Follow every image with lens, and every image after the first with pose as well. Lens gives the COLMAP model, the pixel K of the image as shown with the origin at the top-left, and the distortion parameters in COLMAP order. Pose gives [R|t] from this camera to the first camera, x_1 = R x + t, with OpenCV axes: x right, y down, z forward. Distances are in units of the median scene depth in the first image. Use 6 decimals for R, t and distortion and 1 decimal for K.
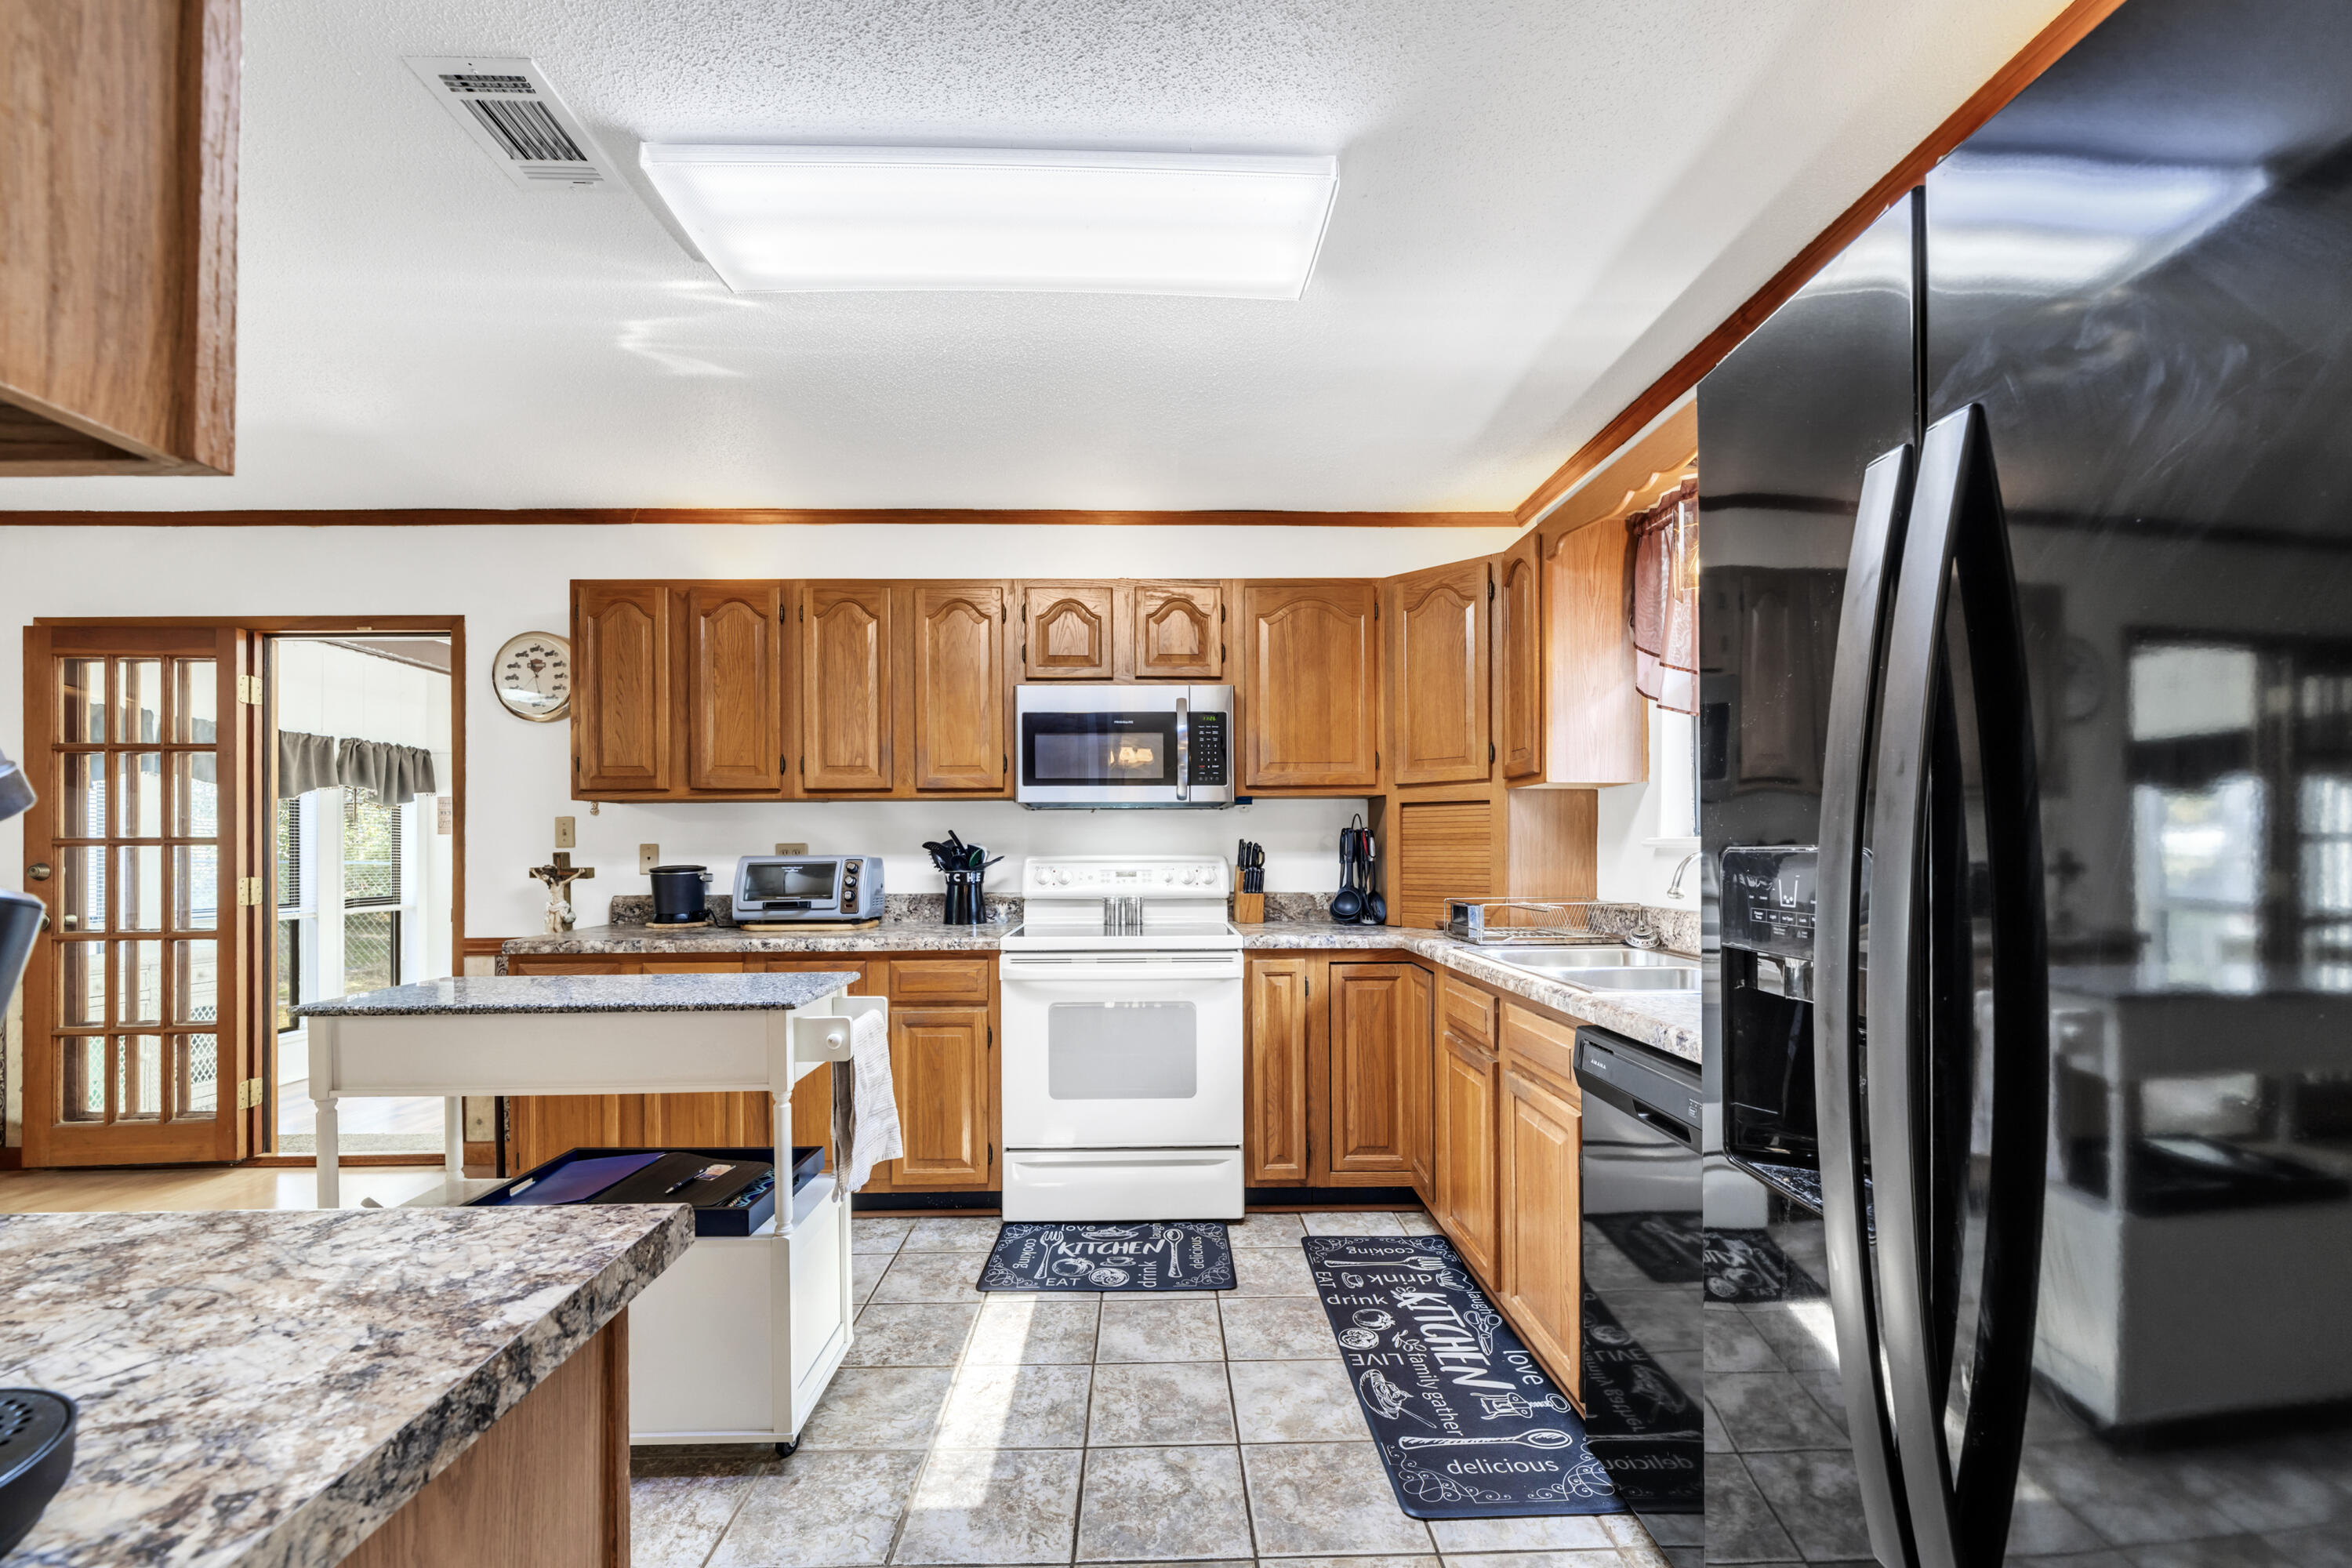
lens RADIAL K [[952.4, 0, 1164.5], [0, 952.4, 839.6], [0, 0, 1]] dist [-0.000489, 0.000032]
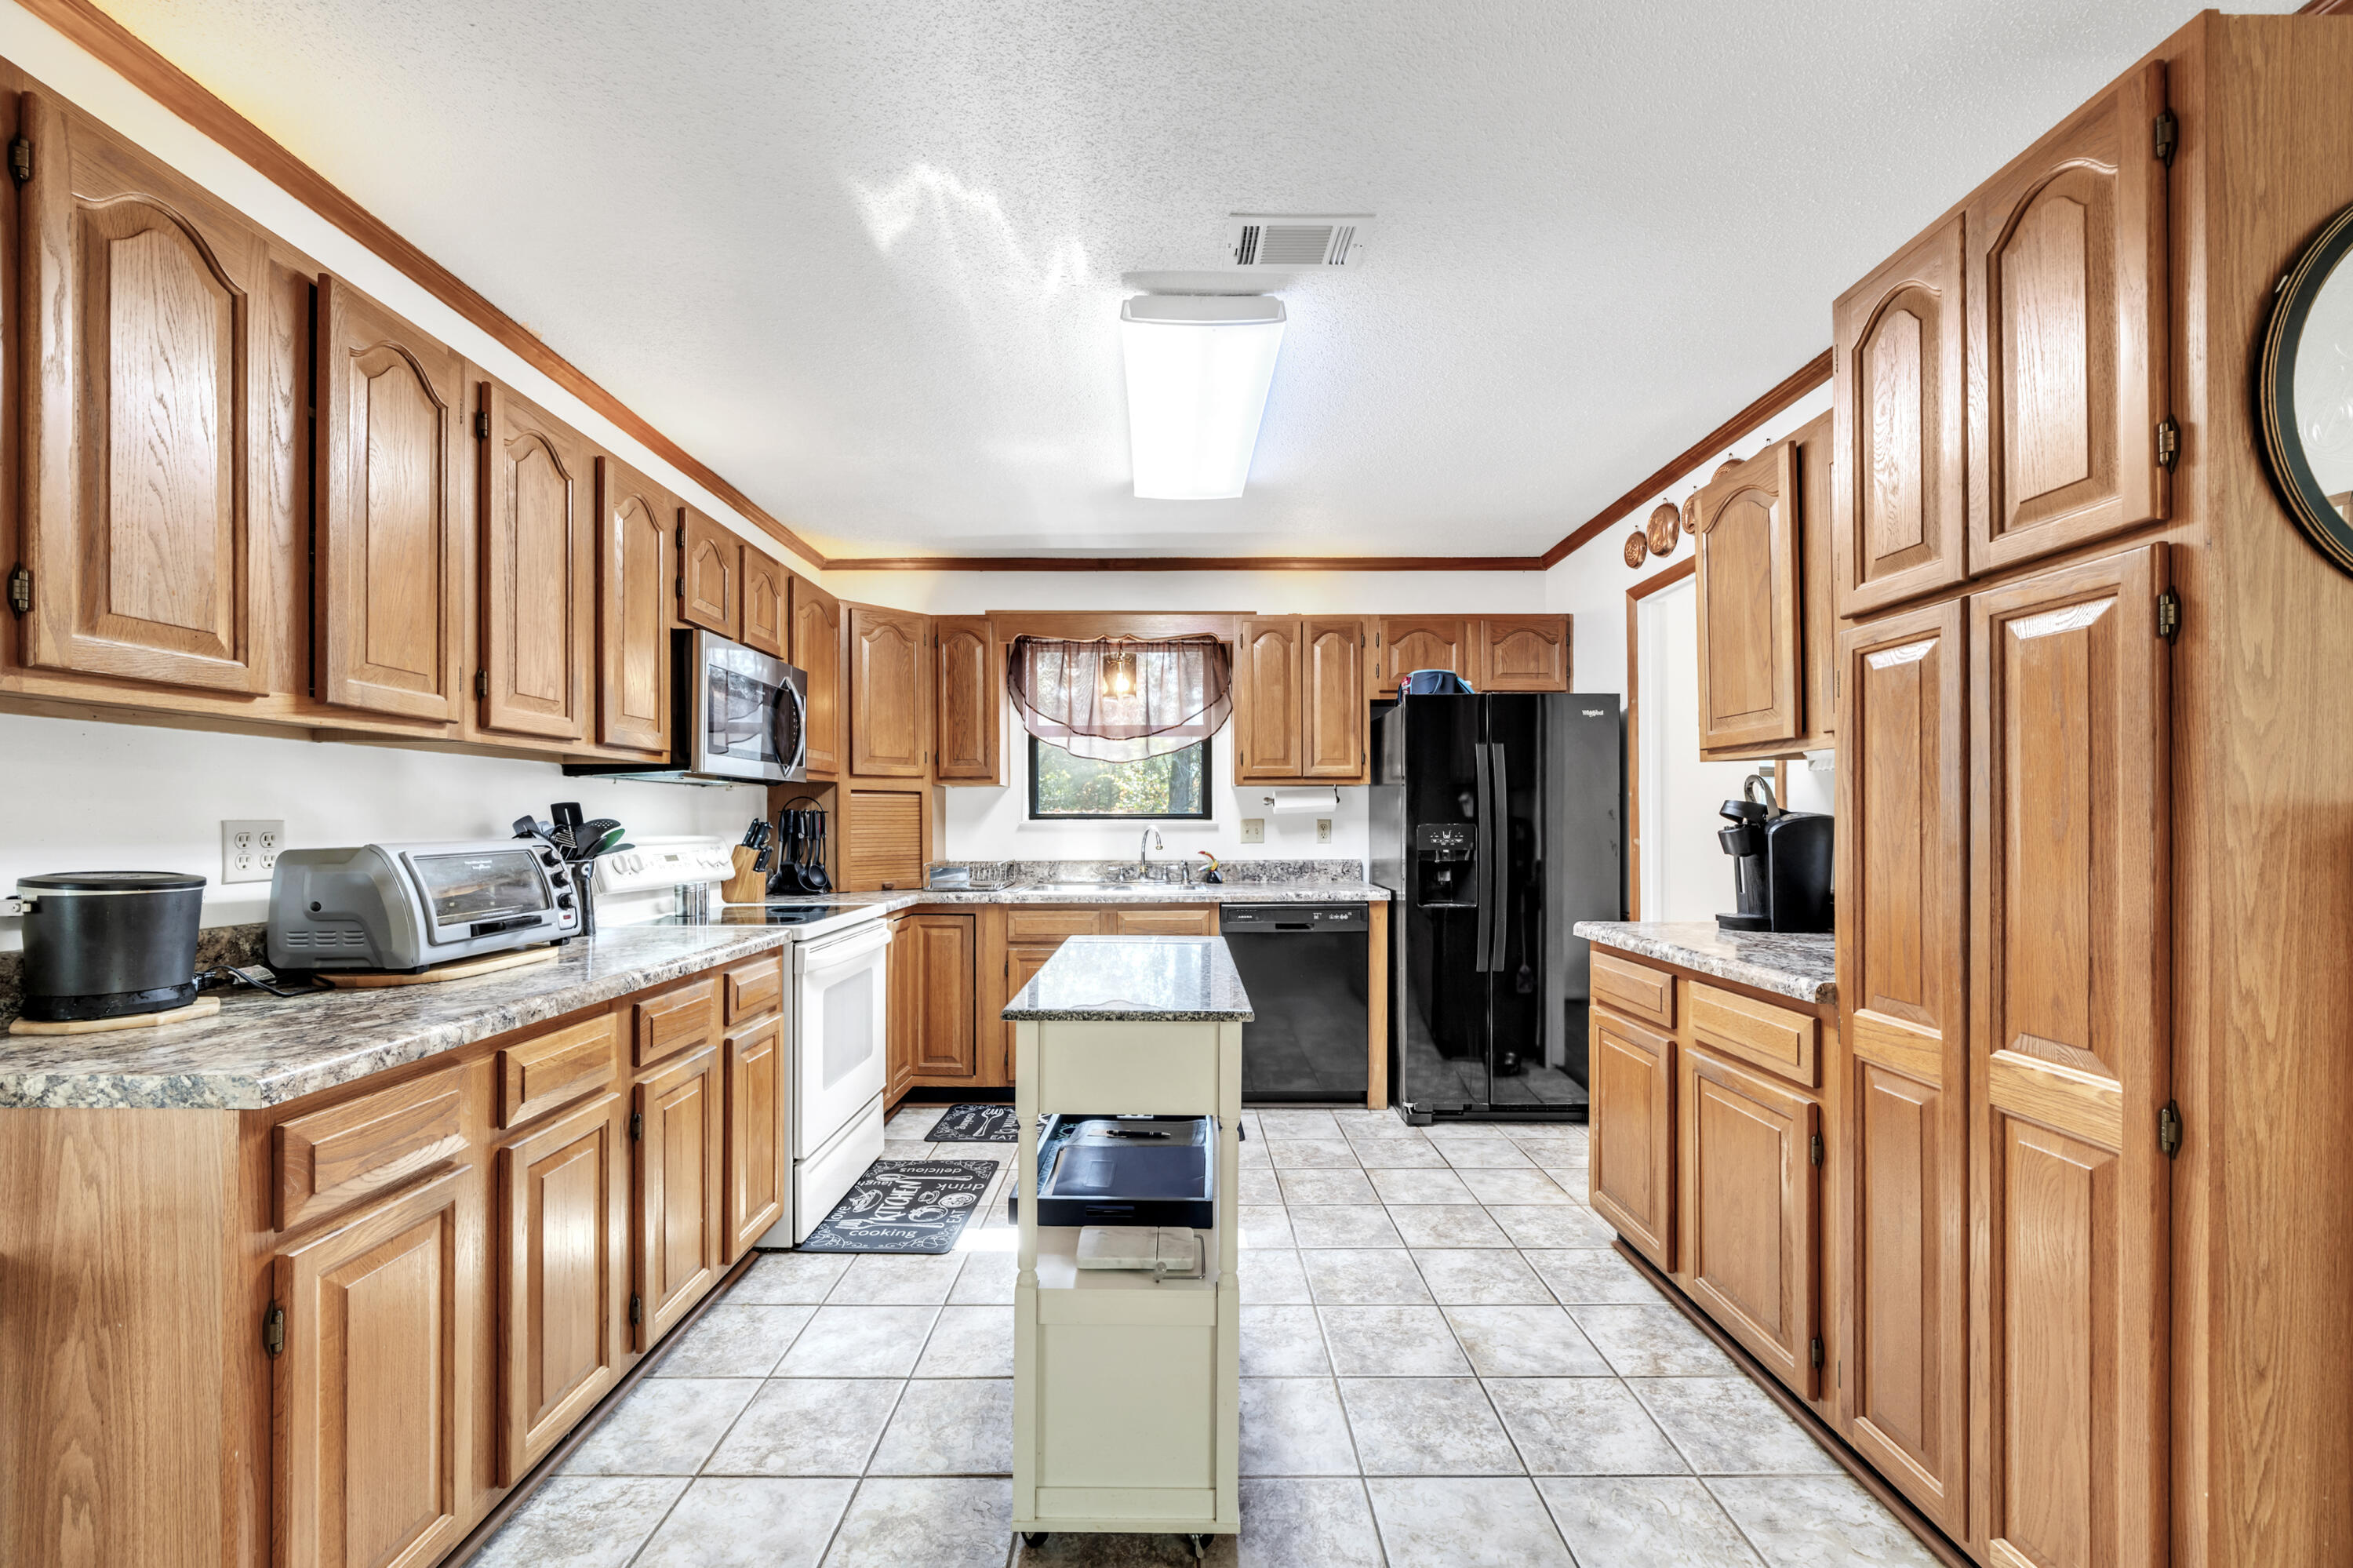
lens RADIAL K [[947.8, 0, 1182.5], [0, 947.8, 807.3], [0, 0, 1]] dist [-0.001174, -0.000120]
pose [[0.016585, 0.019201, 0.999678, -1.119408], [-0.002704, 0.999813, -0.019159, 0.007234], [-0.999859, -0.002385, 0.016634, 0.661569]]
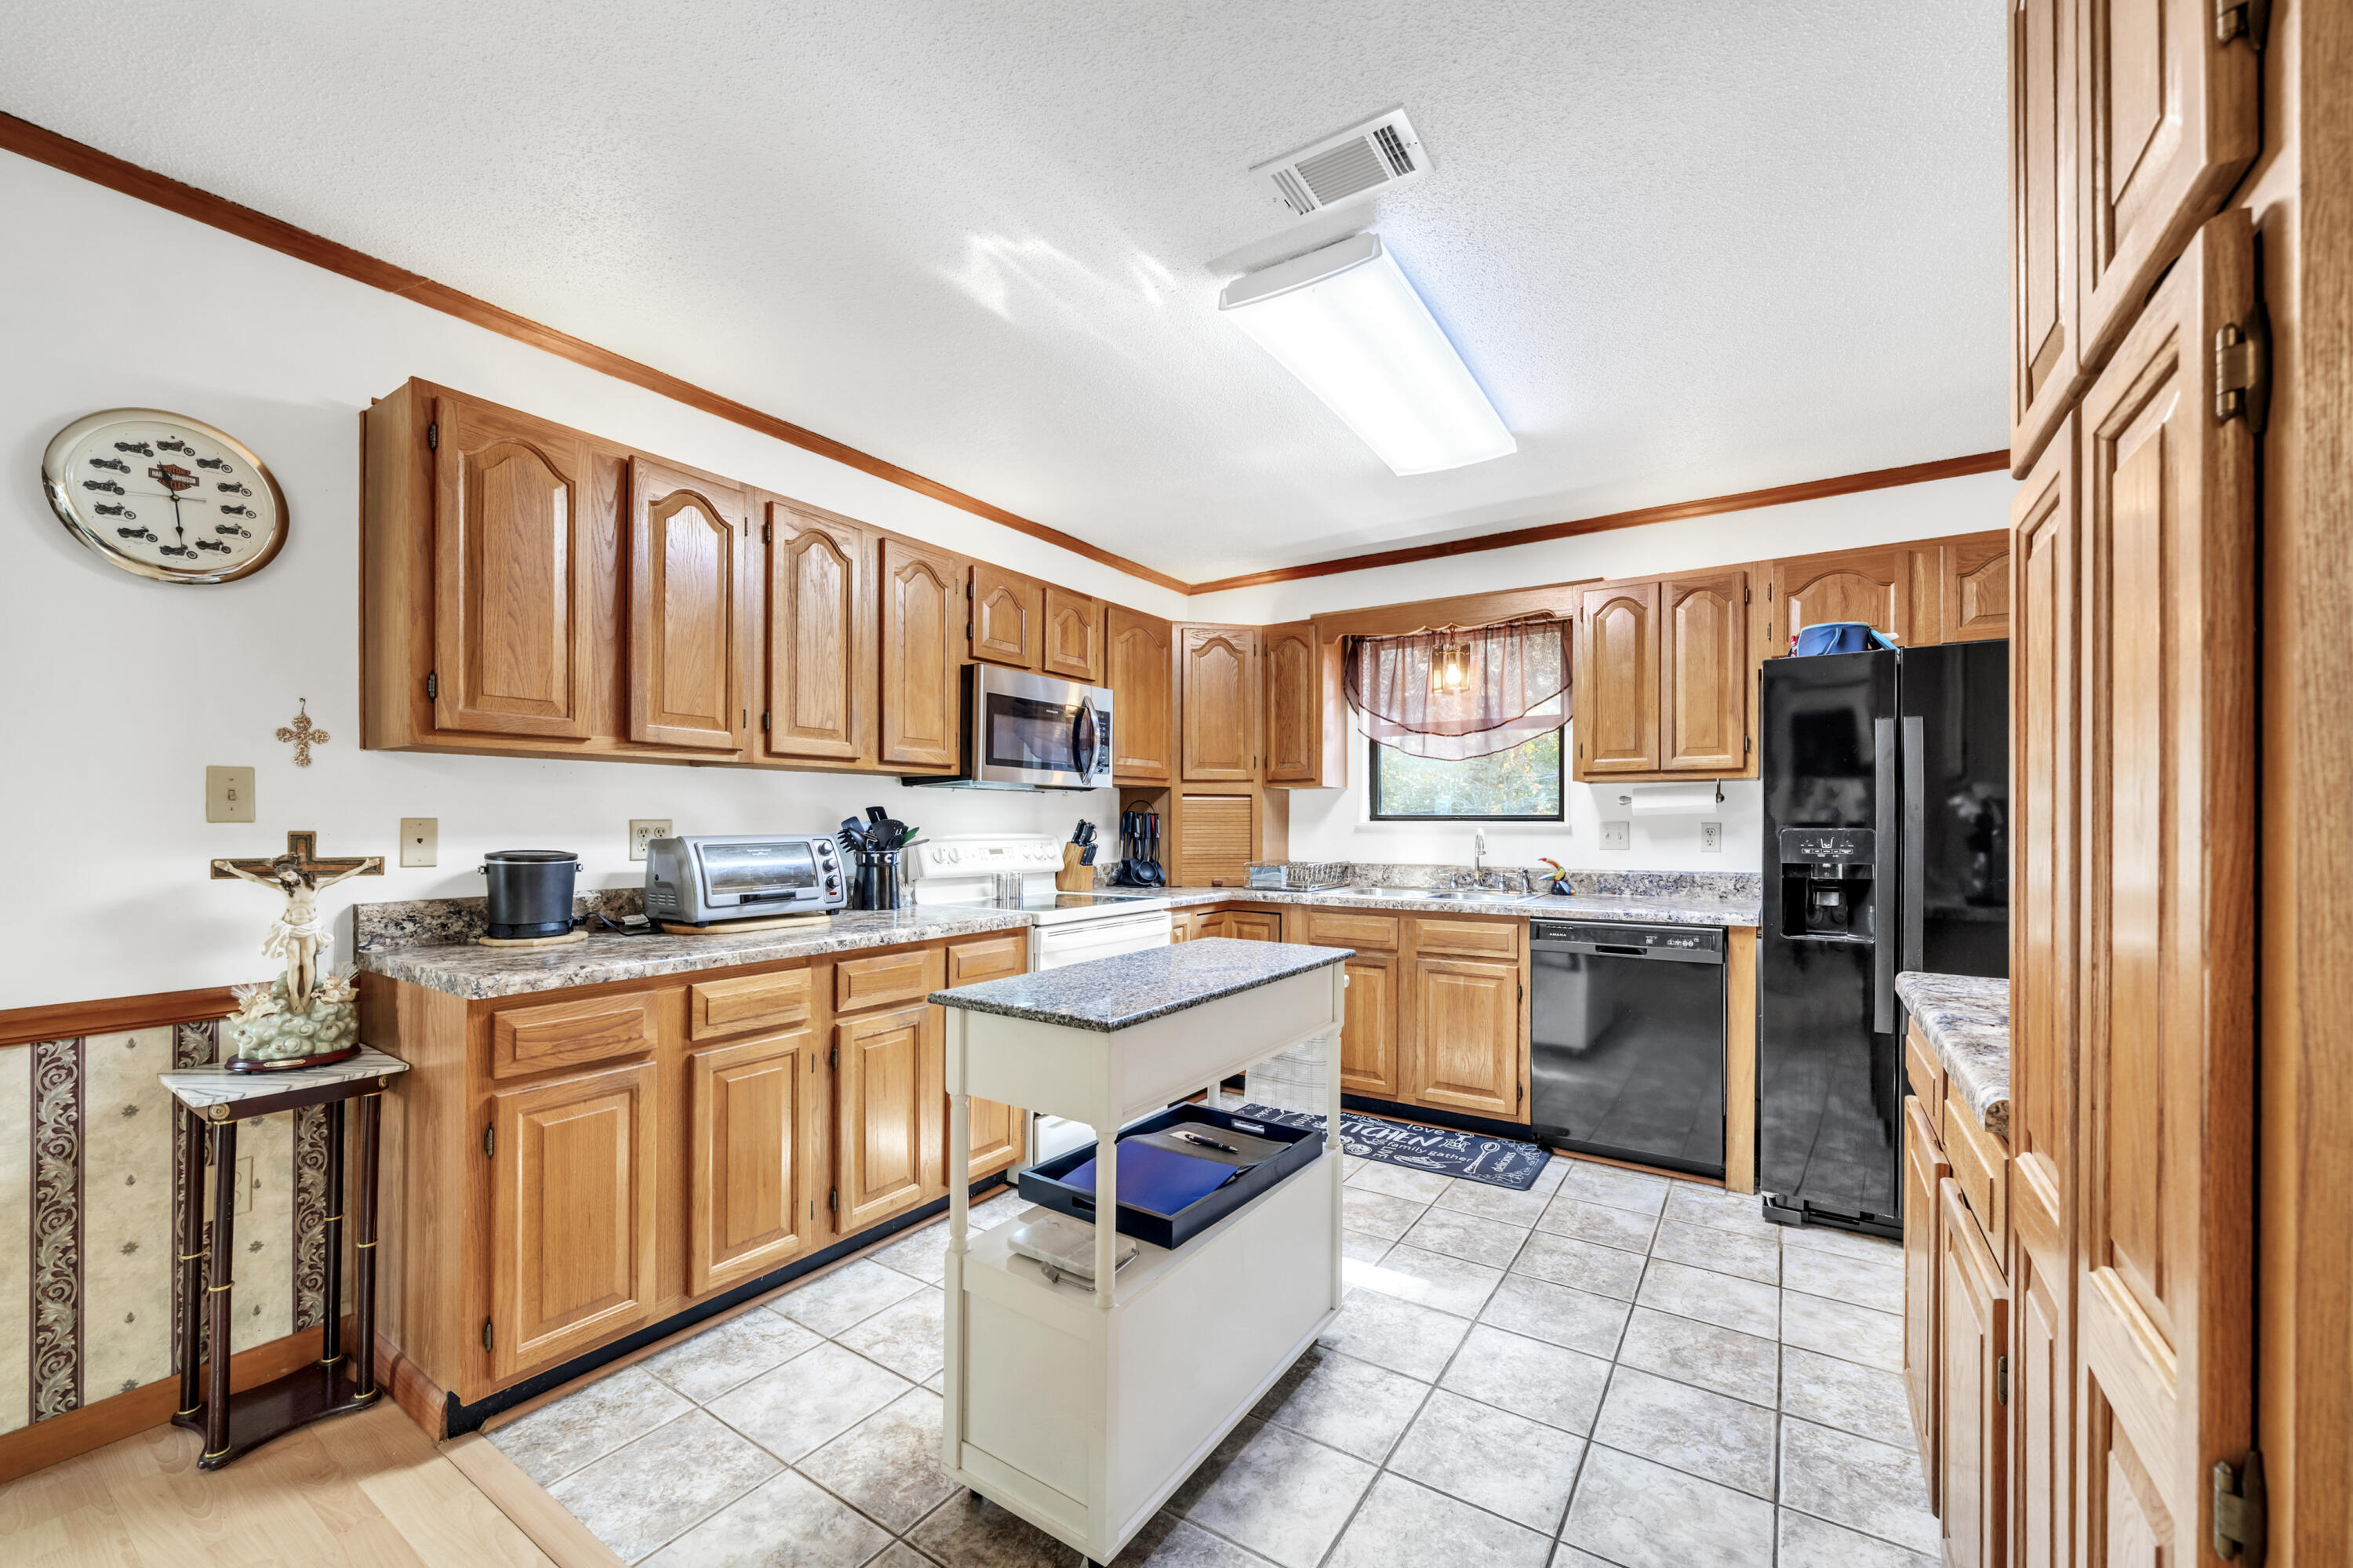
lens RADIAL K [[931.4, 0, 1172.5], [0, 931.4, 810.2], [0, 0, 1]] dist [-0.002238, 0.000116]
pose [[0.570085, 0.017438, 0.821401, -0.974999], [-0.009220, 0.999848, -0.014827, 0.005294], [-0.821534, 0.000879, 0.570159, 0.320266]]
